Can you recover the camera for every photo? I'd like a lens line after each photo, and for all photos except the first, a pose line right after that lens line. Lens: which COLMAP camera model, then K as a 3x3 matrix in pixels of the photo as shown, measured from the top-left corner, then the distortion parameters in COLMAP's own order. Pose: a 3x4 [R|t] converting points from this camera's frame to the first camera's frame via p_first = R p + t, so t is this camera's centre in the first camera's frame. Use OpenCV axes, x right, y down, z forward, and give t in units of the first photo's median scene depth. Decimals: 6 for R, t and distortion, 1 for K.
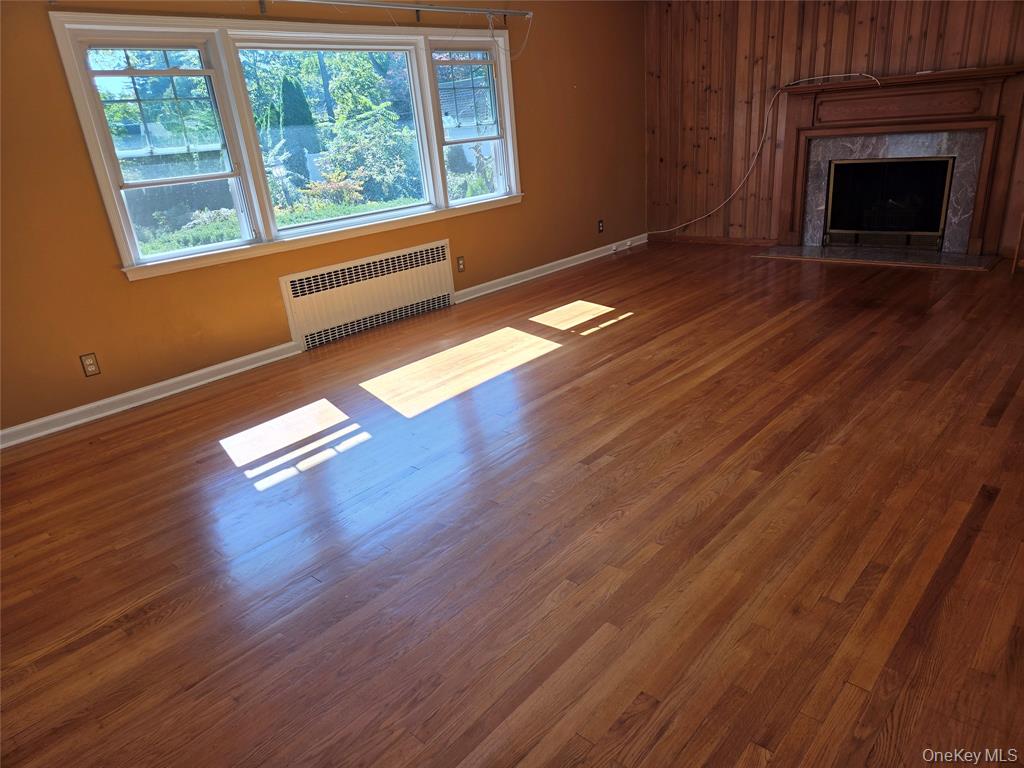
lens RADIAL K [[688.8, 0, 516.0], [0, 688.8, 385.7], [0, 0, 1]] dist [0.056506, -0.057313]
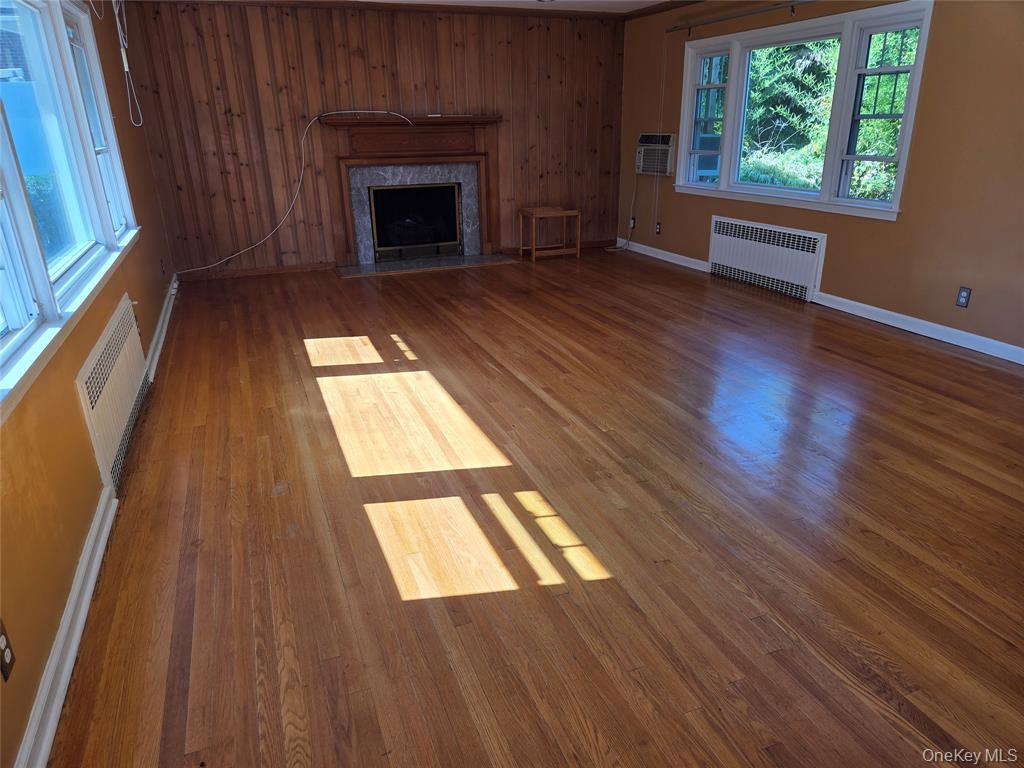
lens RADIAL K [[688.8, 0, 516.0], [0, 688.8, 385.7], [0, 0, 1]] dist [0.056506, -0.057313]
pose [[0.443574, -0.247947, 0.861257, -0.589135], [0.301546, 0.946233, 0.117105, -0.097367], [-0.843986, 0.207764, 0.494492, 0.385889]]
